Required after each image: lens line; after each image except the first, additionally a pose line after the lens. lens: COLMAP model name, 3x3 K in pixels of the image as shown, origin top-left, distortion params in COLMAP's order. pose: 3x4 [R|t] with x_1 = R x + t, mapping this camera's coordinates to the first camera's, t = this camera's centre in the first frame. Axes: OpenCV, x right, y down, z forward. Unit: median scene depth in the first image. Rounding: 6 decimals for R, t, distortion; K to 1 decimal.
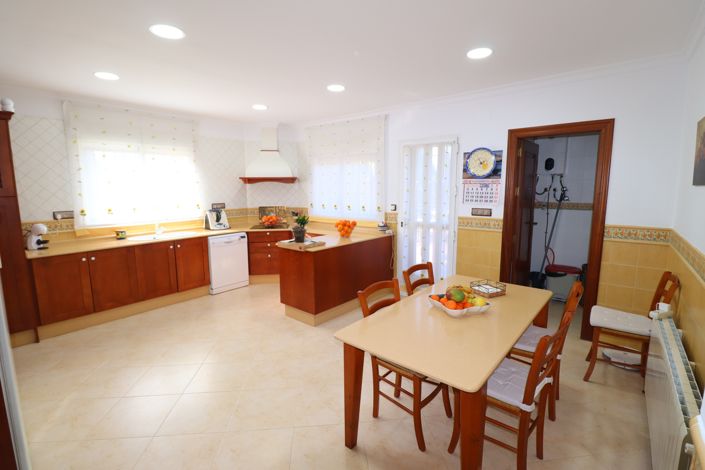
lens RADIAL K [[326.9, 0, 356.0], [0, 326.9, 235.4], [0, 0, 1]] dist [-0.013013, -0.006246]
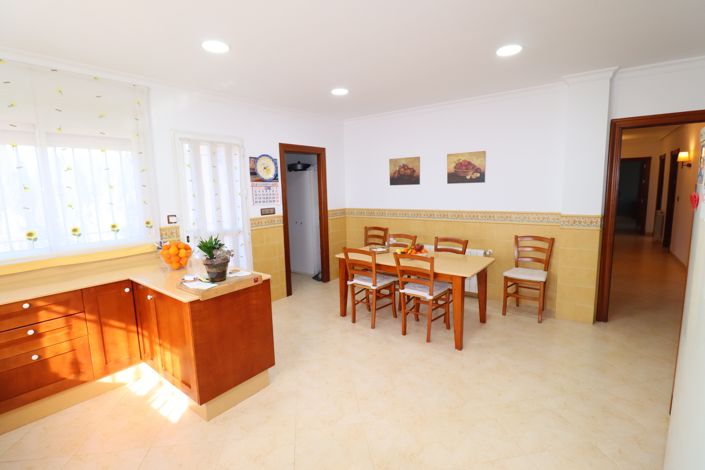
lens RADIAL K [[326.9, 0, 353.6], [0, 326.9, 232.1], [0, 0, 1]] dist [-0.013013, -0.006246]
pose [[-0.049704, -0.136287, 0.989422, -0.752363], [0.163511, 0.976170, 0.142676, -0.112979], [-0.985289, 0.168872, -0.026235, 0.738880]]
